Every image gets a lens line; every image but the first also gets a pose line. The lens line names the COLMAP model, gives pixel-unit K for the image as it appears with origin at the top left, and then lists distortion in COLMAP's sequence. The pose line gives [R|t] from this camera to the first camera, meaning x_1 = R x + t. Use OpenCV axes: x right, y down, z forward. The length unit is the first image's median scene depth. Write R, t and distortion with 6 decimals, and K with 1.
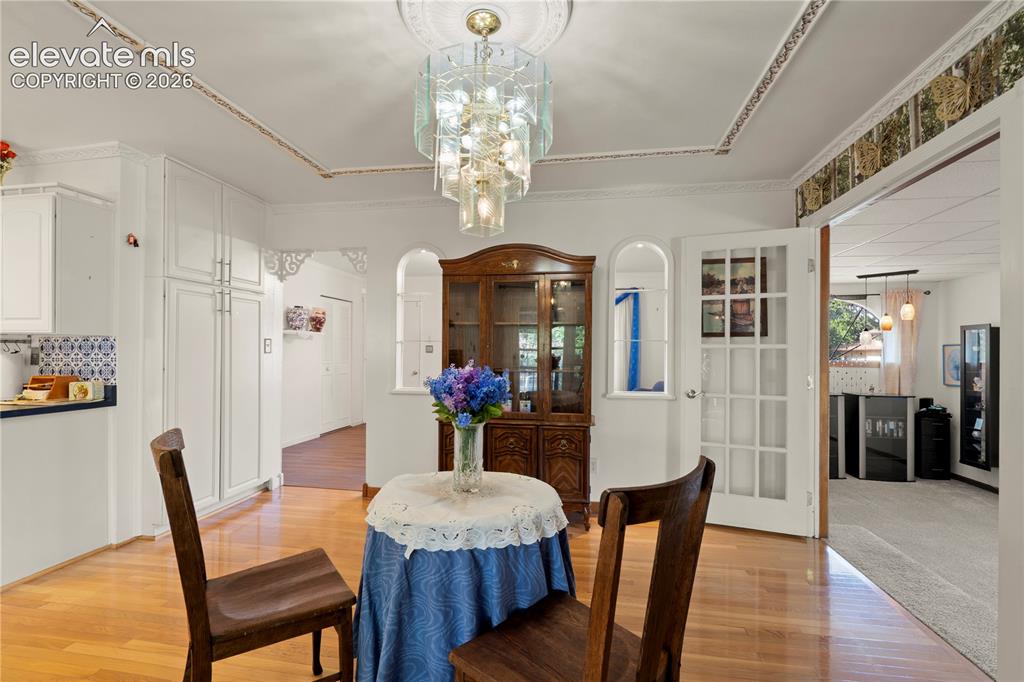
lens RADIAL K [[464.4, 0, 509.1], [0, 464.4, 345.1], [0, 0, 1]] dist [0.000124, 0.000113]
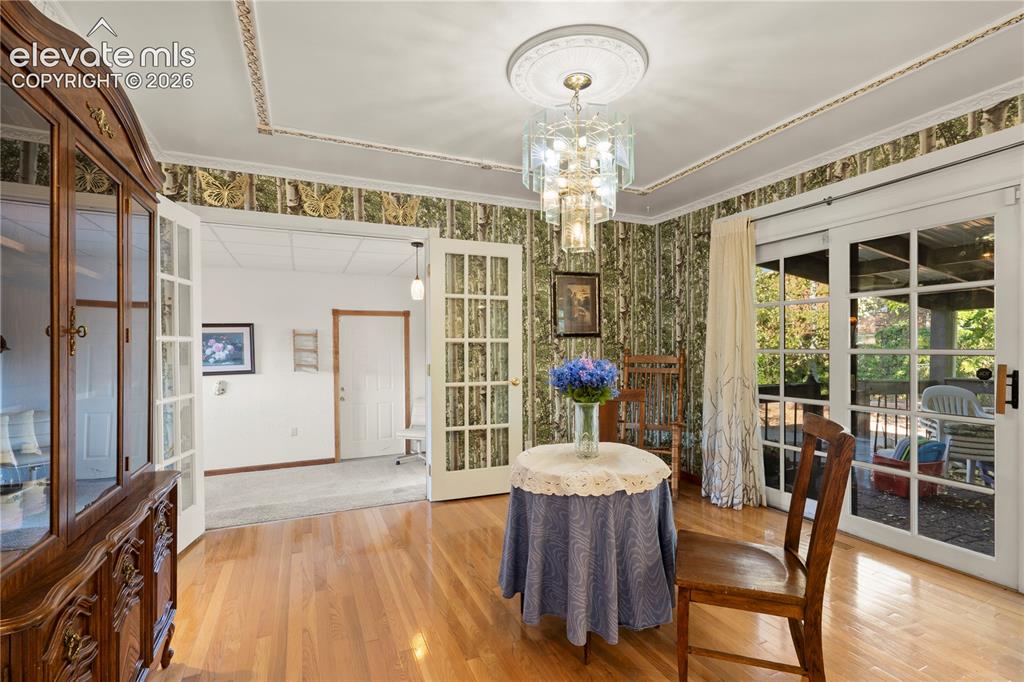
lens RADIAL K [[467.9, 0, 523.8], [0, 467.9, 356.6], [0, 0, 1]] dist [-0.000011, 0.000291]
pose [[-0.591786, -0.020405, 0.805837, -0.560705], [-0.009728, 0.999788, 0.018173, 0.013513], [-0.806037, 0.002915, -0.591859, 1.045536]]
